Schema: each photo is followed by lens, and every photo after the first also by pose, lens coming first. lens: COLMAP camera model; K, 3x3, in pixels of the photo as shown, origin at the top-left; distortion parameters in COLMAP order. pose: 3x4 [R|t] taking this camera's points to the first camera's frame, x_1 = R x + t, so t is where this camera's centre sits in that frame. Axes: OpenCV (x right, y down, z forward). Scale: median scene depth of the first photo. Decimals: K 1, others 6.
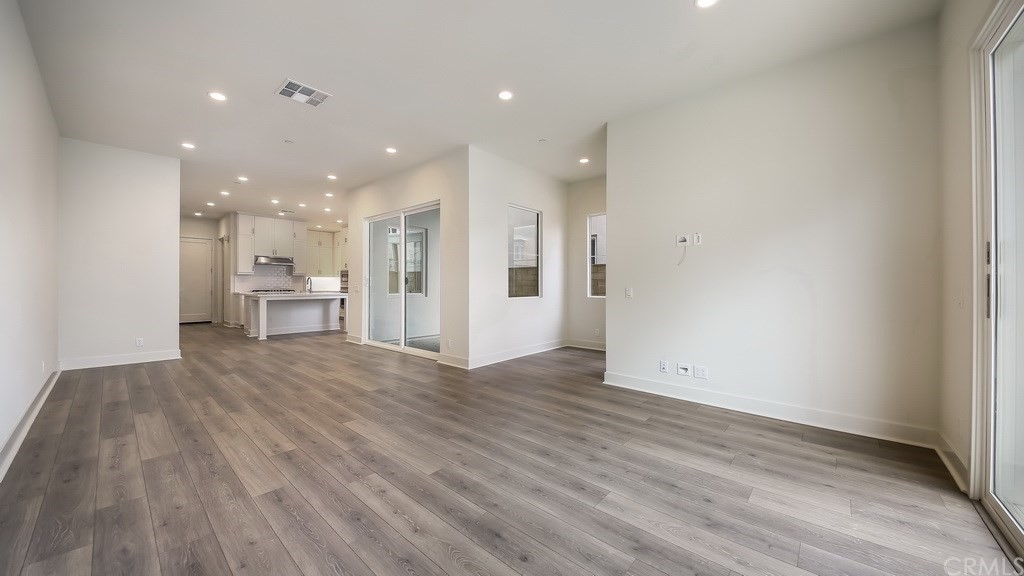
lens RADIAL K [[357.0, 0, 518.5], [0, 357.0, 283.9], [0, 0, 1]] dist [-0.001528, -0.000024]
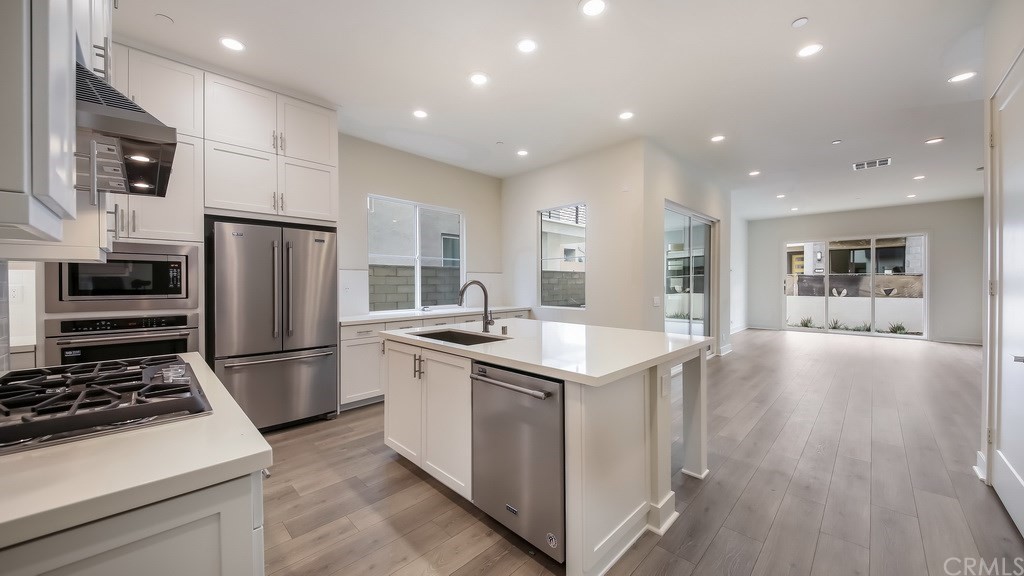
lens RADIAL K [[357.0, 0, 518.5], [0, 357.0, 283.9], [0, 0, 1]] dist [-0.001528, -0.000024]
pose [[0.043206, -0.003107, 0.999061, -0.817923], [0.010791, 0.999938, 0.002643, -0.013625], [-0.999008, 0.010667, 0.043237, 0.892237]]
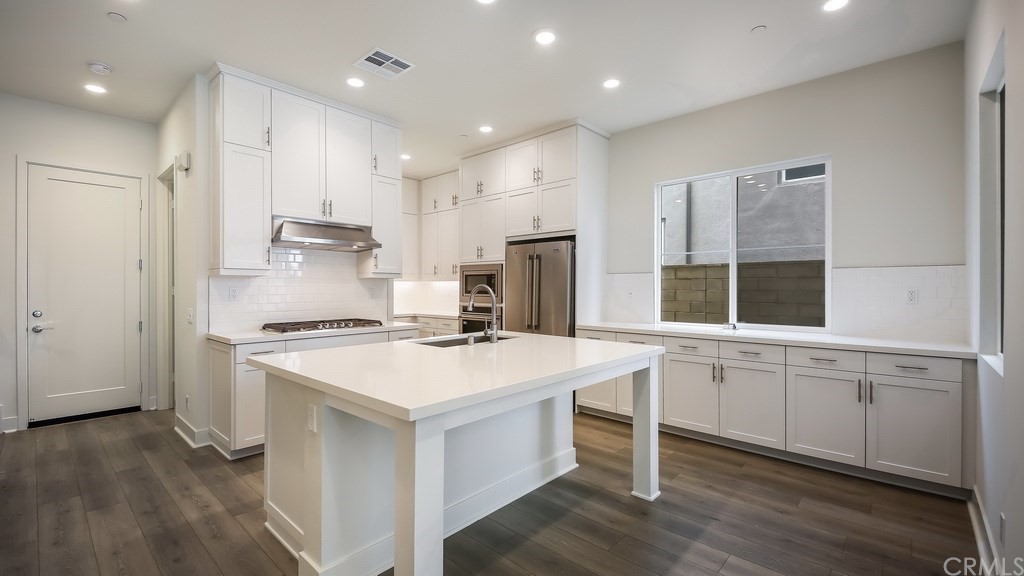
lens RADIAL K [[429.7, 0, 512.0], [0, 429.7, 288.0], [0, 0, 1]] dist [0.000471, 0.000078]
pose [[0.999709, -0.002365, -0.024017, -0.528851], [0.002240, 0.999984, -0.005257, -0.013165], [0.024029, 0.005202, 0.999698, 0.639612]]
